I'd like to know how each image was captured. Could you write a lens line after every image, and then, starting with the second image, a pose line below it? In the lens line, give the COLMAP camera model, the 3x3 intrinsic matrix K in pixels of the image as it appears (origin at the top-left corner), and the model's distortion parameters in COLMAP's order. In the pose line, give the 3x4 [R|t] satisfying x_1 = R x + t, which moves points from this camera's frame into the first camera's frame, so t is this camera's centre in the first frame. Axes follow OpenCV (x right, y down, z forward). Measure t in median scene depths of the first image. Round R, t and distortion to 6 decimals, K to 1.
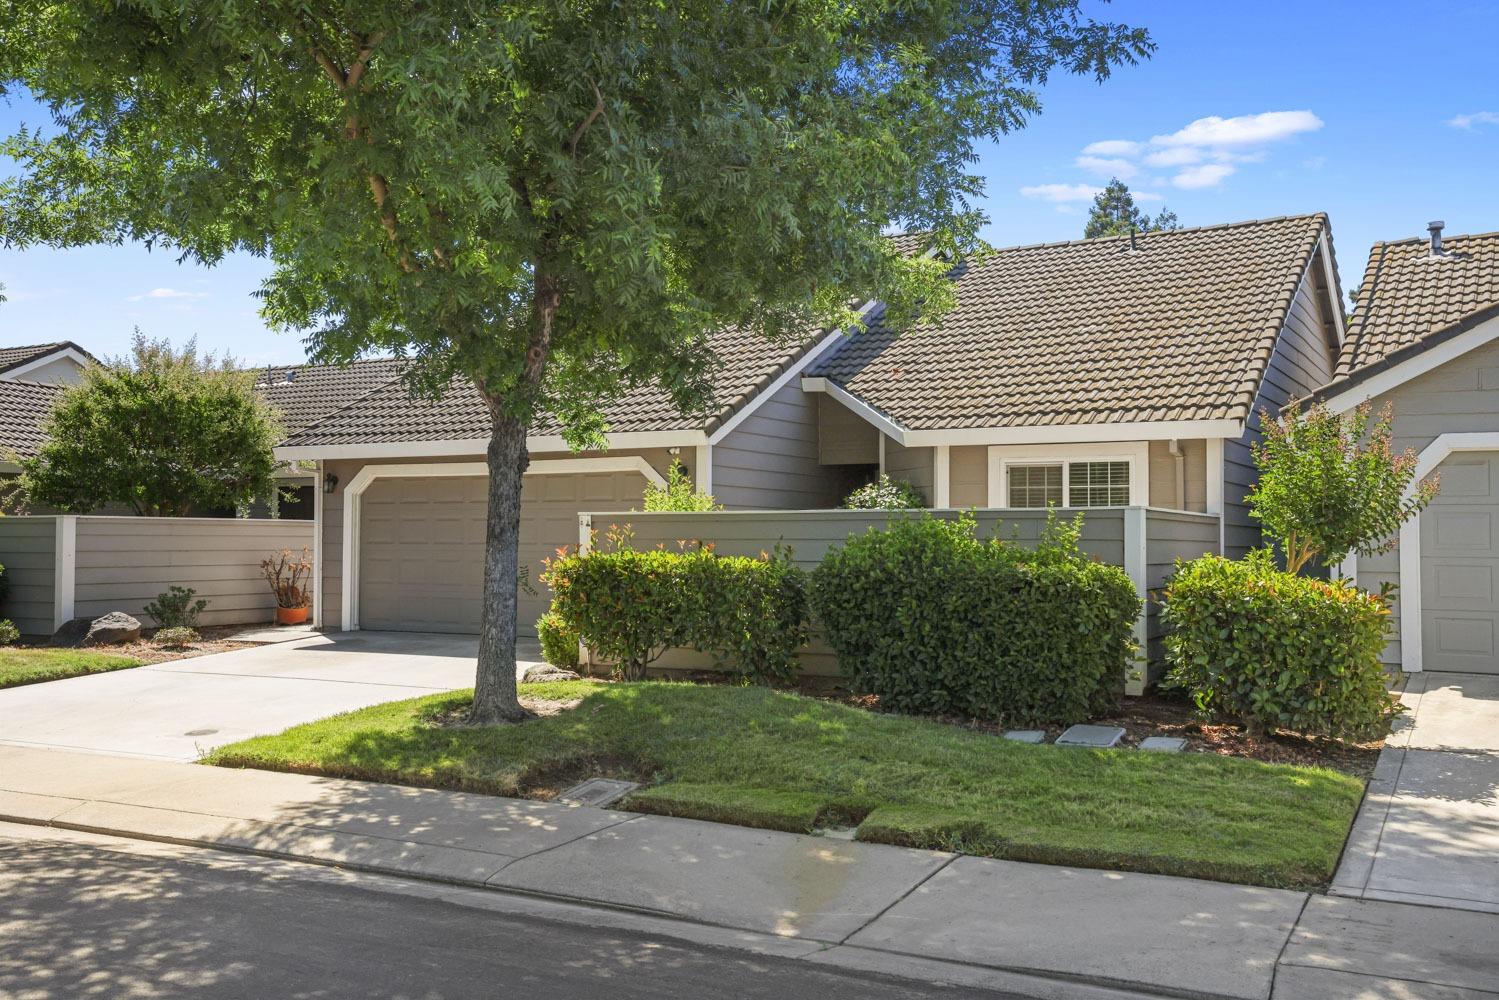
lens RADIAL K [[1365.9, 0, 747.9], [0, 1365.9, 501.0], [0, 0, 1]] dist [0.007313, 0.066925]
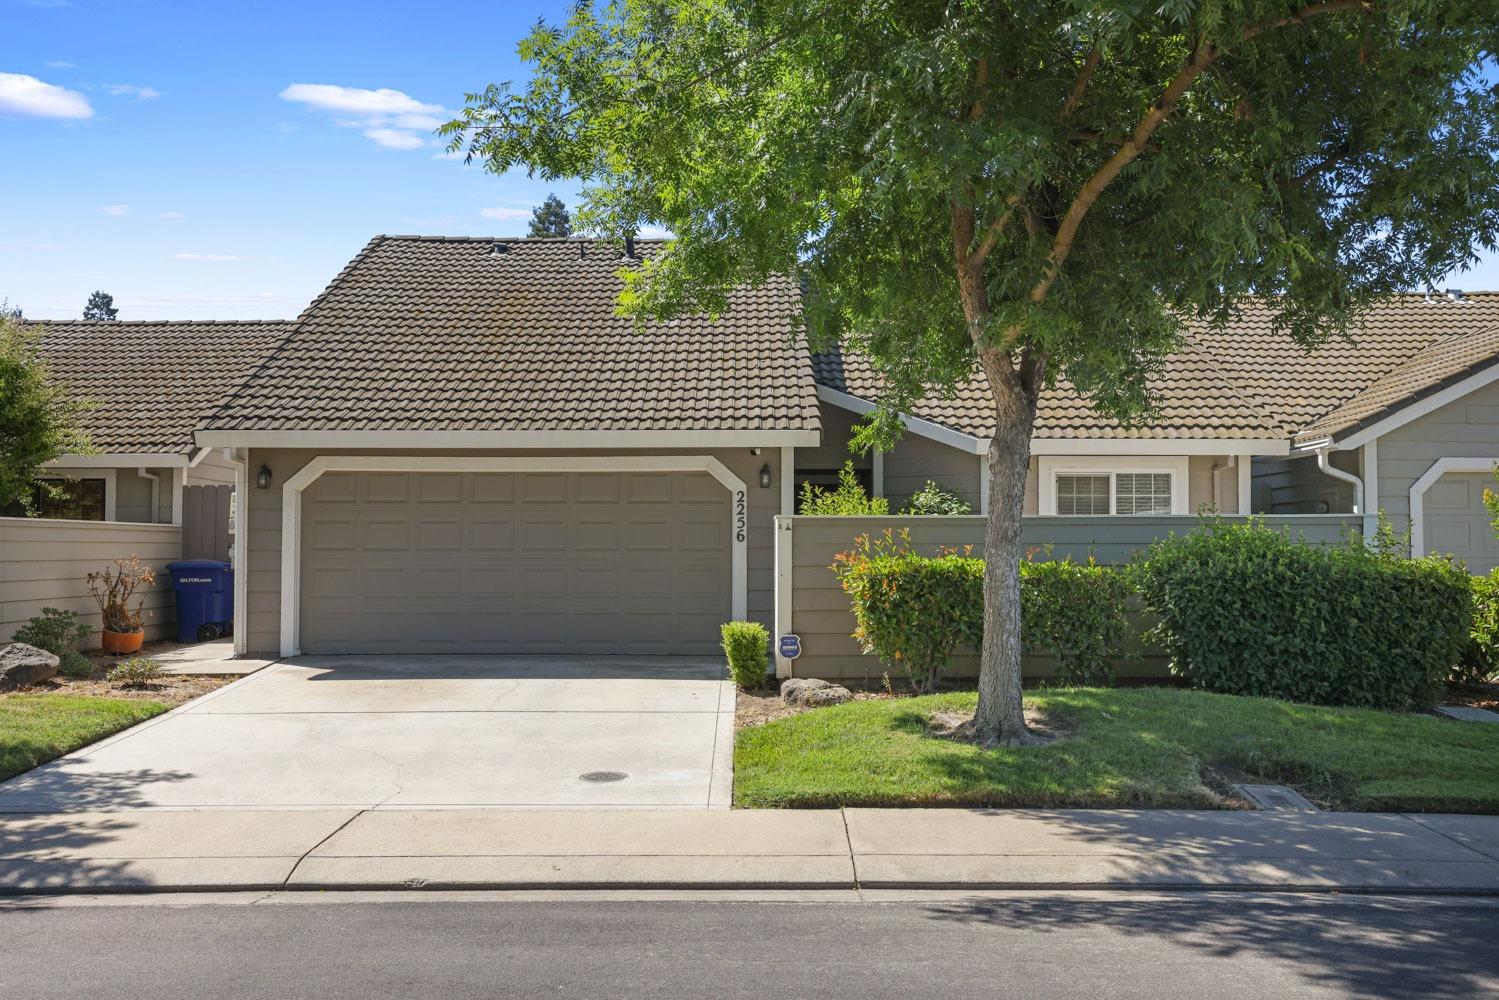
lens RADIAL K [[1365.9, 0, 747.9], [0, 1365.9, 501.0], [0, 0, 1]] dist [0.007313, 0.066925]
pose [[0.886192, 0.013969, 0.463107, -0.499425], [-0.011559, 0.999901, -0.008042, 0.005496], [-0.463174, 0.001774, 0.886266, 0.163762]]
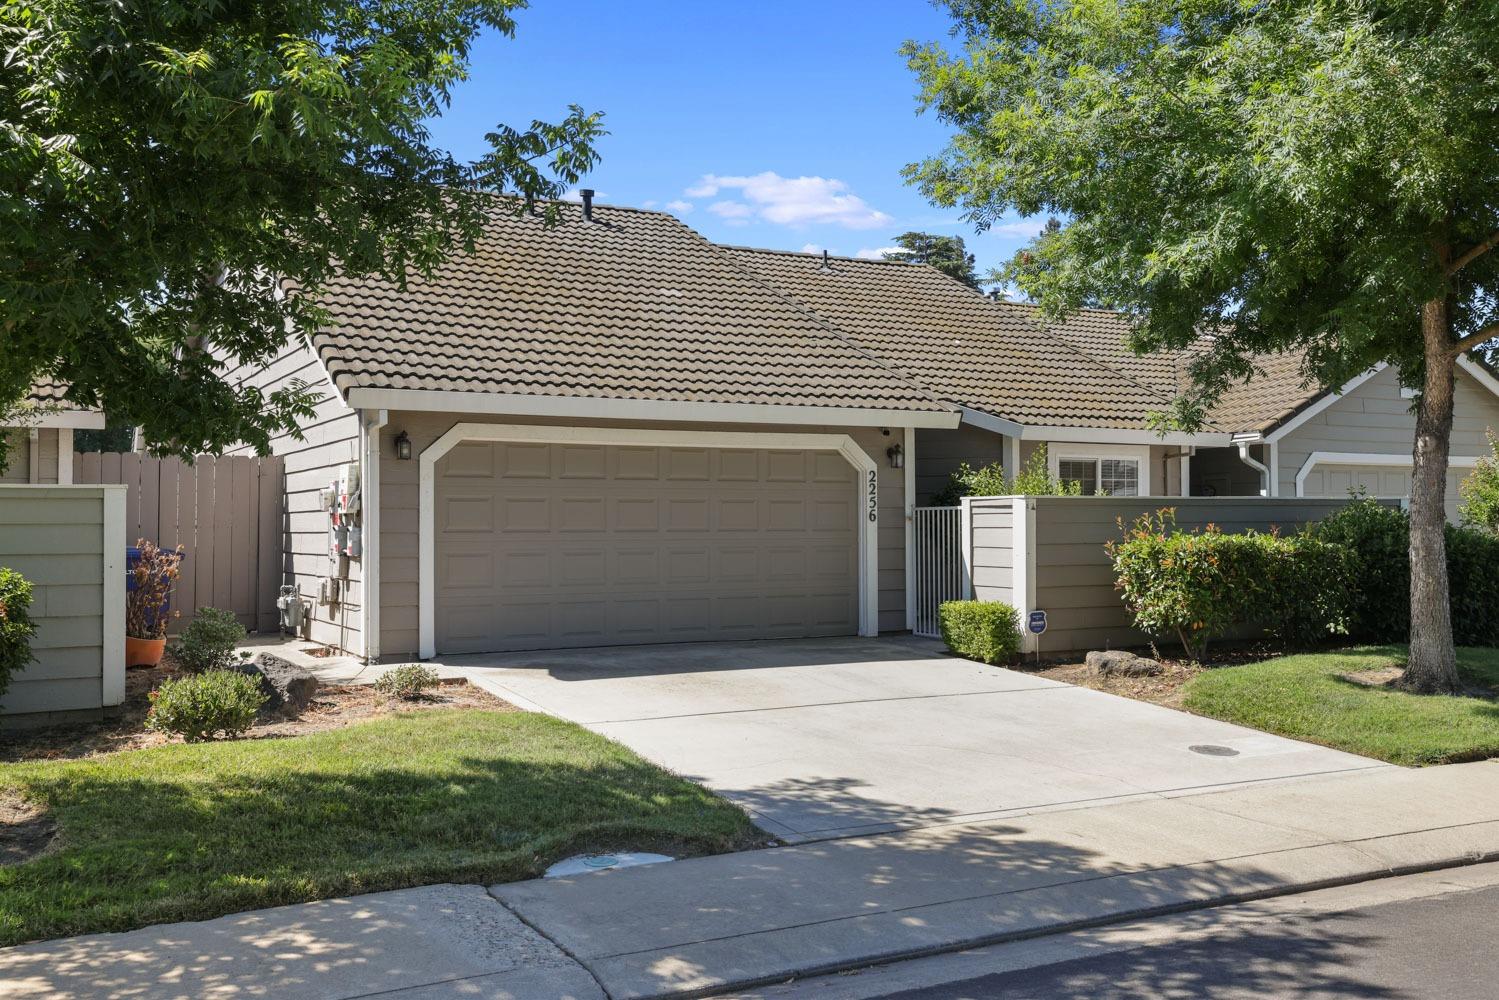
lens RADIAL K [[1365.9, 0, 747.9], [0, 1365.9, 501.0], [0, 0, 1]] dist [0.007313, 0.066925]
pose [[0.566306, 0.009664, 0.824139, -0.896303], [-0.018576, 0.999827, 0.001041, 0.012734], [-0.823986, -0.015899, 0.566387, 0.538969]]
